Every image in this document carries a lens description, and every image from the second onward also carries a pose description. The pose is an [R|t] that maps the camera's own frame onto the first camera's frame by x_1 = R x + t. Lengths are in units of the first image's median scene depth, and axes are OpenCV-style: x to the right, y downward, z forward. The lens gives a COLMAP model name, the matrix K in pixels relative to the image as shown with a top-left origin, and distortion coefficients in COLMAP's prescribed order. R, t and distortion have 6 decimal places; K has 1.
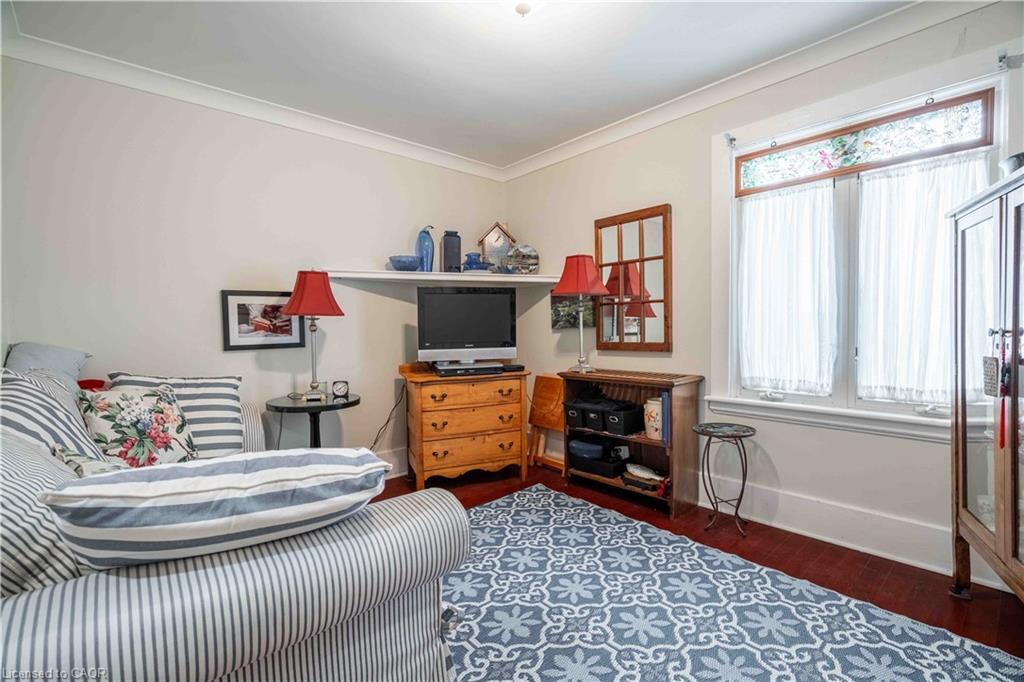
lens RADIAL K [[467.7, 0, 512.0], [0, 467.7, 341.0], [0, 0, 1]] dist [-0.000763, -0.000311]
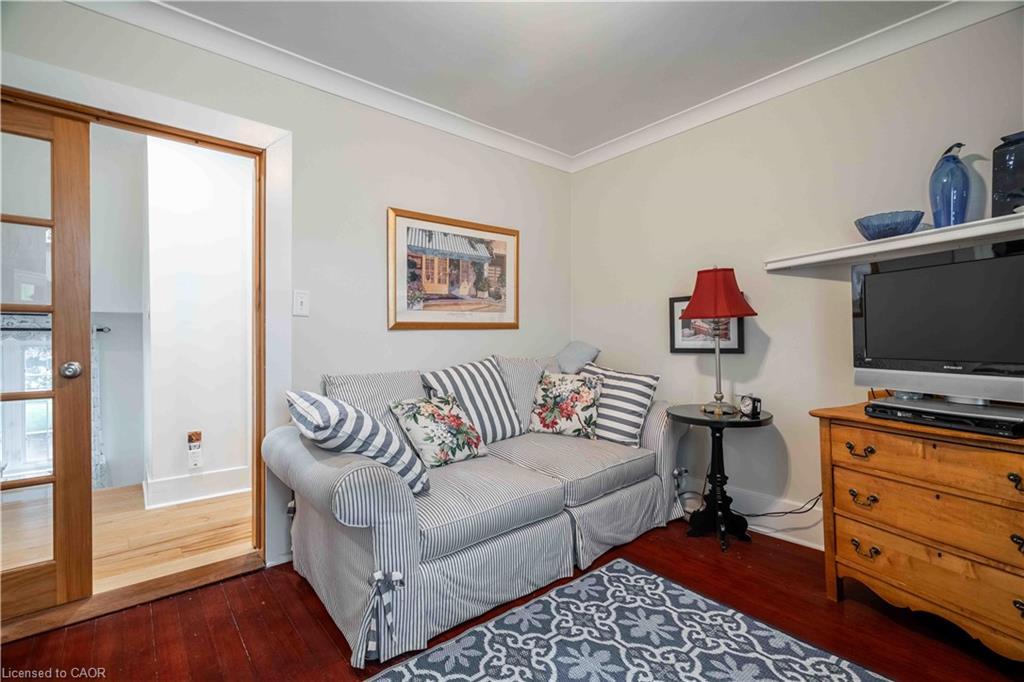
lens RADIAL K [[467.7, 0, 512.0], [0, 467.7, 341.0], [0, 0, 1]] dist [-0.000763, -0.000311]
pose [[-0.016802, 0.022388, -0.999608, 0.489597], [-0.023691, 0.999460, 0.022783, -0.022612], [0.999578, 0.024064, -0.016262, 0.636558]]
